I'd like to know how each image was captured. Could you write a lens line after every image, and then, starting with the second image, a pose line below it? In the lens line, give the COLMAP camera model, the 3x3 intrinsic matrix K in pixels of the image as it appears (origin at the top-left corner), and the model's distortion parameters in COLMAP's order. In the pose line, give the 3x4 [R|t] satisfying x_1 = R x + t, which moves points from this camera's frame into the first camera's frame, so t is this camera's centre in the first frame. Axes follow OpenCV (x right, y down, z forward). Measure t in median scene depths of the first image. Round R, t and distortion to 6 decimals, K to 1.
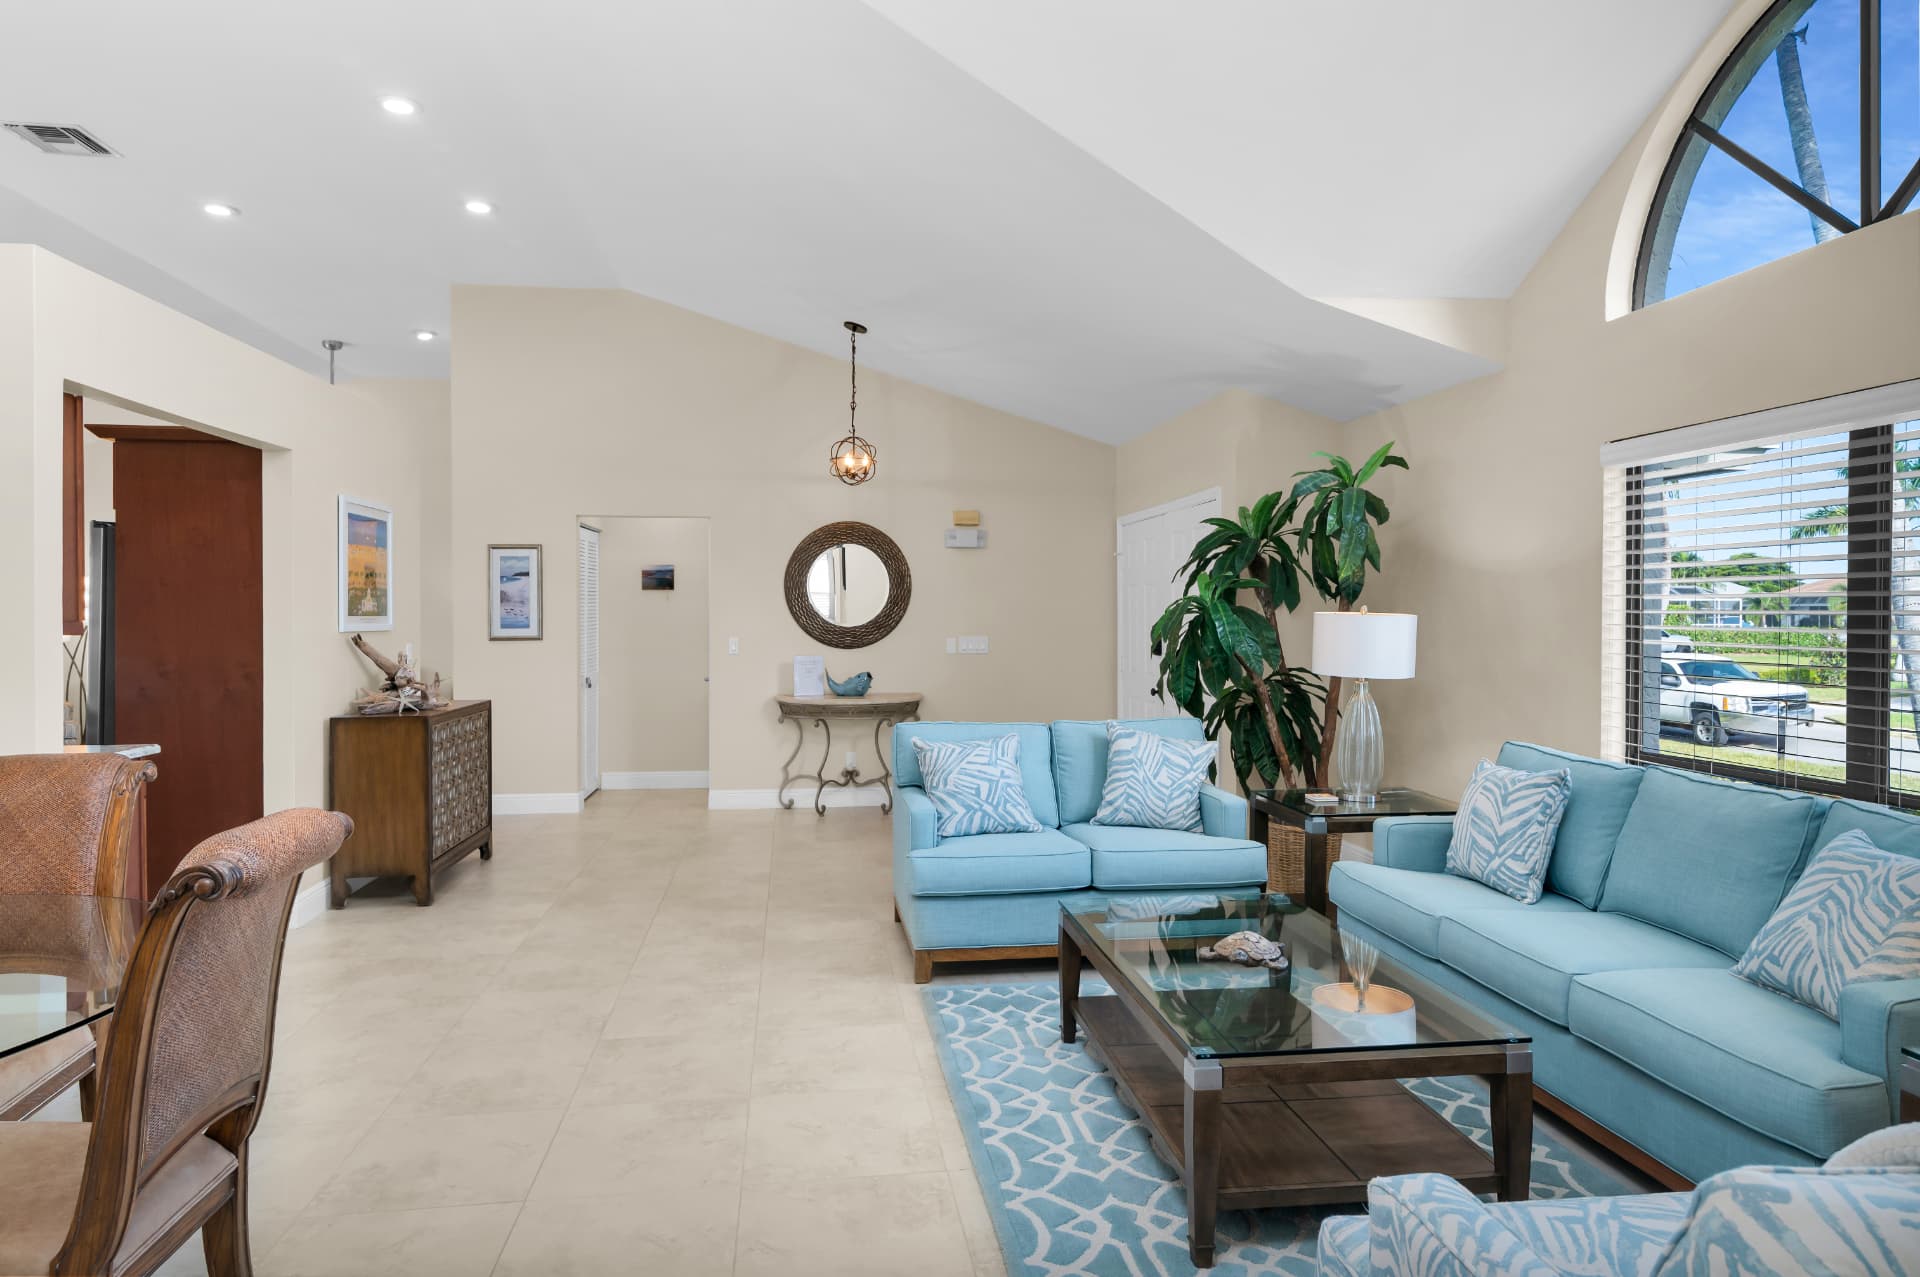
lens RADIAL K [[1241.5, 0, 958.4], [0, 1241.5, 630.9], [0, 0, 1]] dist [0.005583, -0.002980]
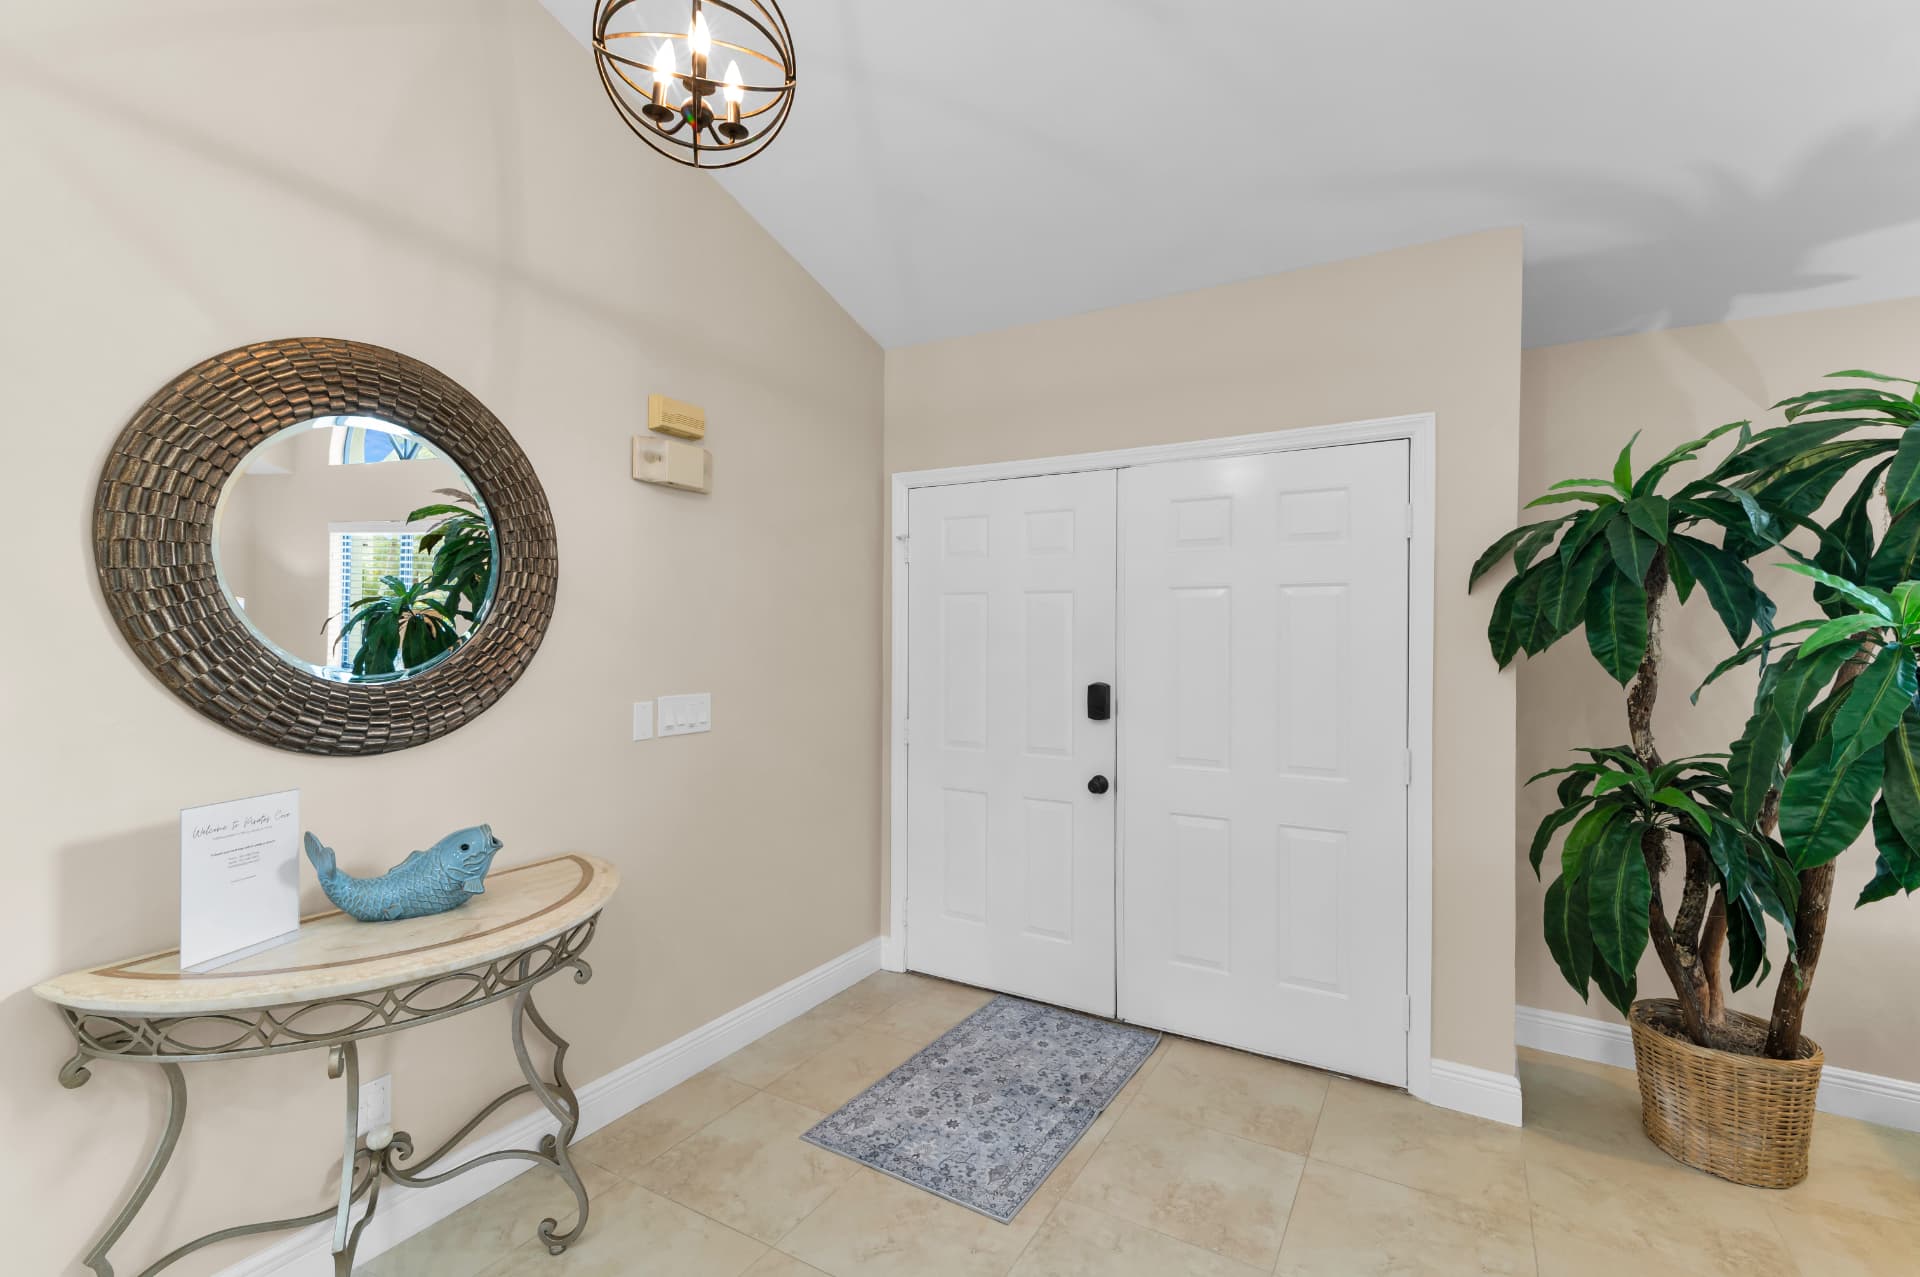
lens RADIAL K [[881.7, 0, 972.9], [0, 881.7, 630.7], [0, 0, 1]] dist [0.014556, -0.002028]
pose [[0.644153, 0.007133, 0.764864, -0.163528], [0.006753, 0.999865, -0.015013, -0.013024], [-0.764867, 0.014836, 0.644017, 0.740175]]
